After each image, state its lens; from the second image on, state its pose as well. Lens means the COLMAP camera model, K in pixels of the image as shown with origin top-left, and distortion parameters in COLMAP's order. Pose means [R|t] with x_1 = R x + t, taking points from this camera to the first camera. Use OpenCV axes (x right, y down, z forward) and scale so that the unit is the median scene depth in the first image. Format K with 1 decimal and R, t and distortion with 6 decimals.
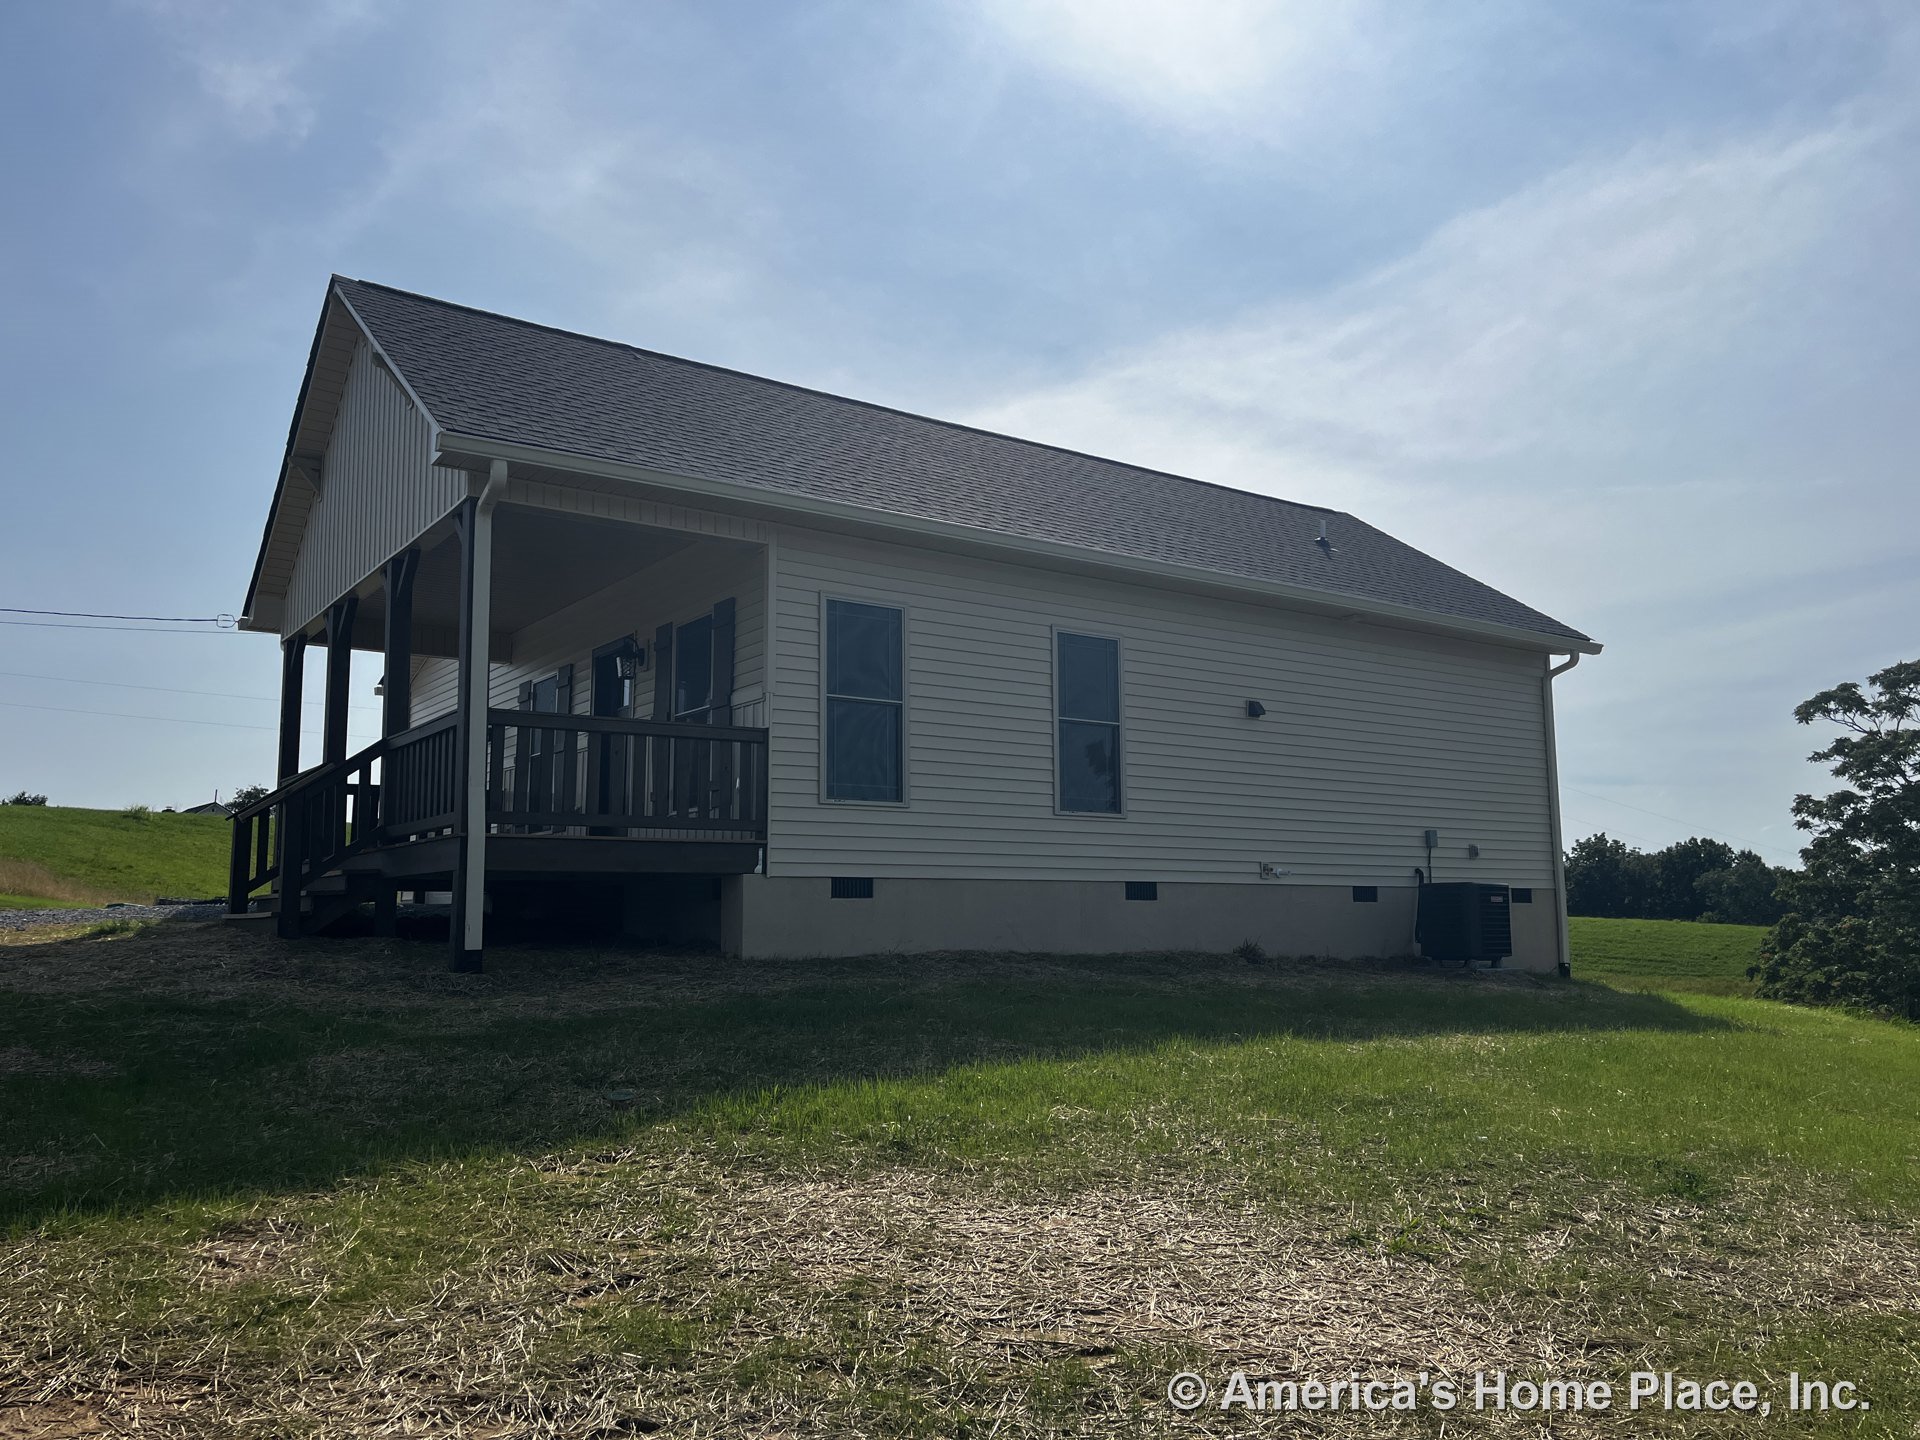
lens RADIAL K [[1482.2, 0, 962.6], [0, 1482.2, 719.6], [0, 0, 1]] dist [0.007210, 0.002930]
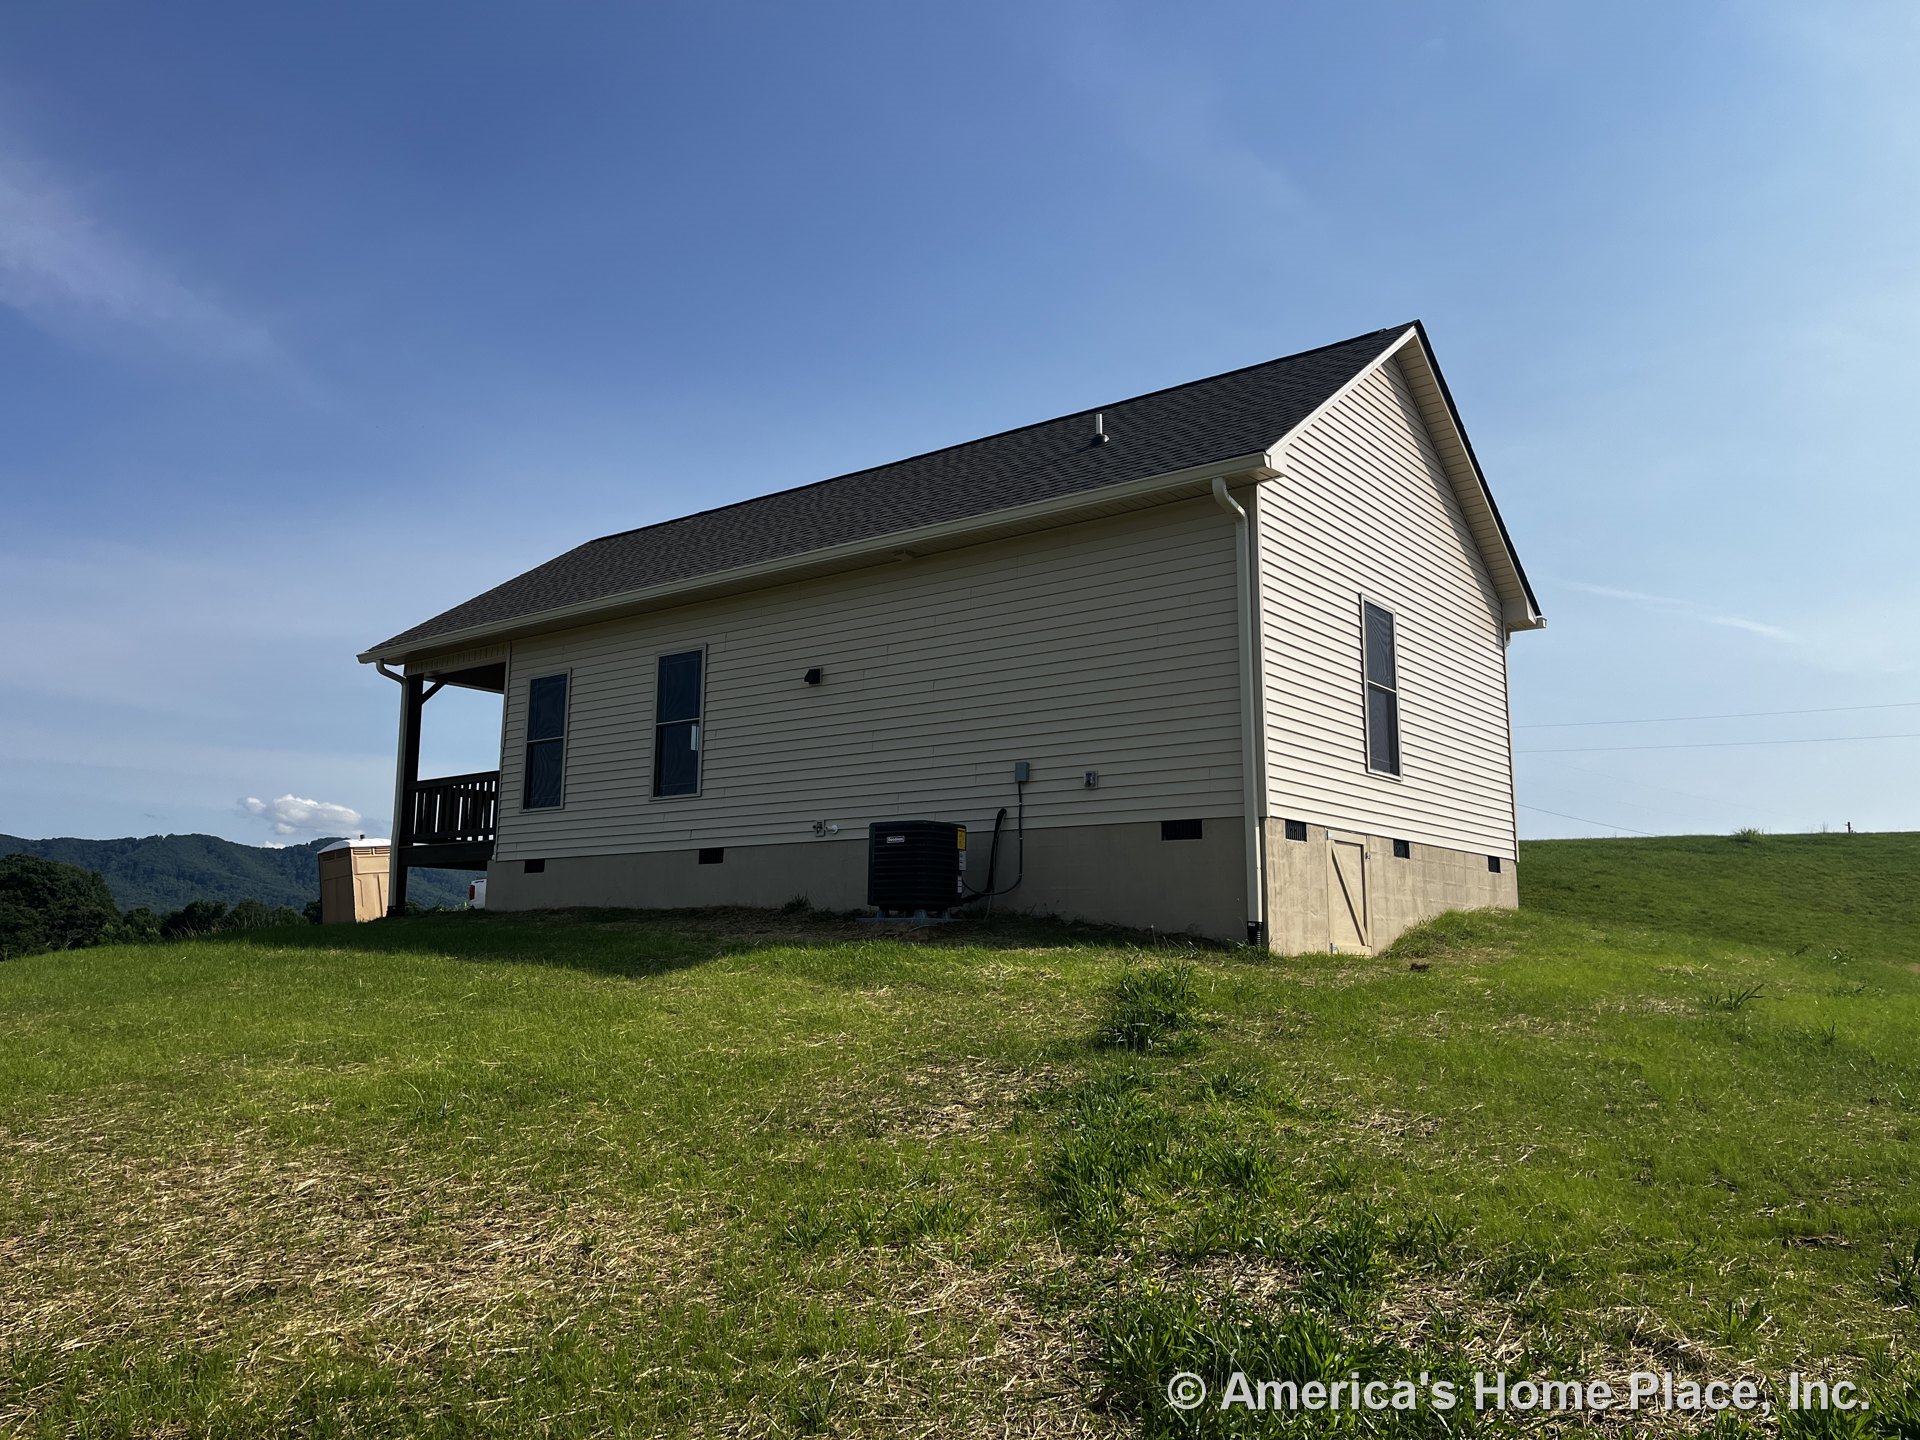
lens RADIAL K [[1482.2, 0, 962.6], [0, 1482.2, 719.6], [0, 0, 1]] dist [0.007210, 0.002930]
pose [[0.284419, -0.148506, -0.947128, 1.307970], [0.123254, 0.985395, -0.117493, 0.171315], [0.950744, -0.083320, 0.298569, 0.842134]]
